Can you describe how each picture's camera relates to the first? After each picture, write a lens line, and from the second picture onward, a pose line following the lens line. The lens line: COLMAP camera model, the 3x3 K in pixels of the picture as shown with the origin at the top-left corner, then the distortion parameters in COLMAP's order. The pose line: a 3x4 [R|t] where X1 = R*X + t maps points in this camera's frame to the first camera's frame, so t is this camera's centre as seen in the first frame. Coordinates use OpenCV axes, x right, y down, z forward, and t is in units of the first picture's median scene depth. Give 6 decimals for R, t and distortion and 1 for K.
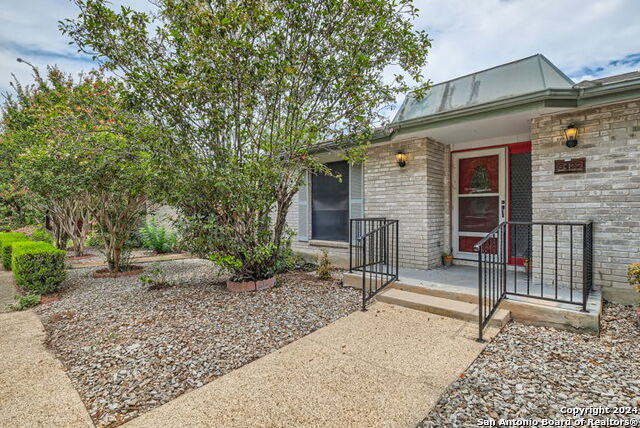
lens RADIAL K [[318.7, 0, 319.3], [0, 318.7, 205.8], [0, 0, 1]] dist [-0.005842, -0.001187]
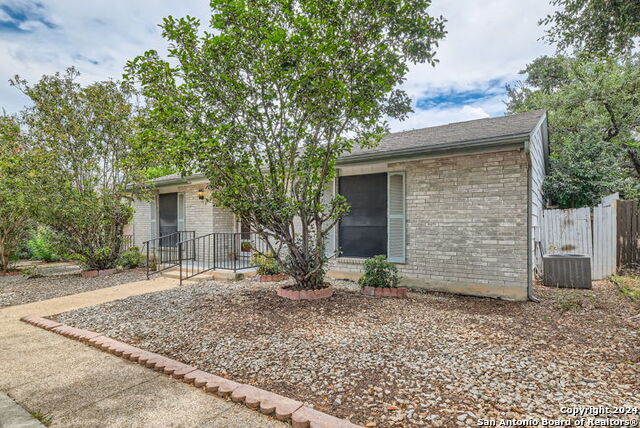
lens RADIAL K [[354.1, 0, 320.0], [0, 354.1, 214.0], [0, 0, 1]] dist [0.000421, 0.000170]
pose [[0.988492, 0.001936, 0.151260, 0.657746], [-0.000750, 0.999969, -0.007899, -0.038931], [-0.151271, 0.007695, 0.988462, -0.987072]]
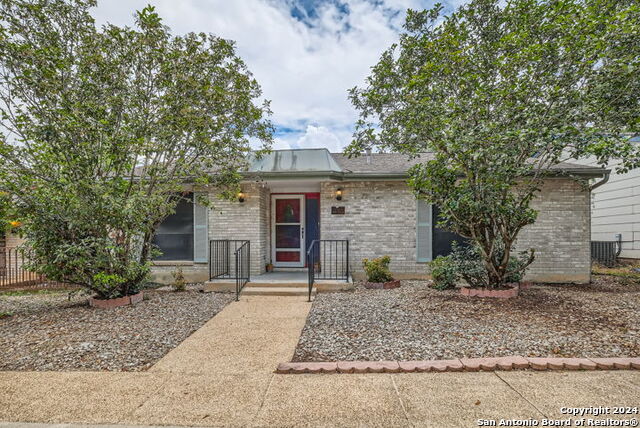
lens RADIAL K [[321.4, 0, 320.0], [0, 321.4, 214.0], [0, 0, 1]] dist [-0.001029, -0.000454]
pose [[0.773901, 0.039623, 0.632066, -0.419256], [-0.009375, 0.998648, -0.051124, -0.004346], [-0.633237, 0.033639, 0.773226, -0.340824]]
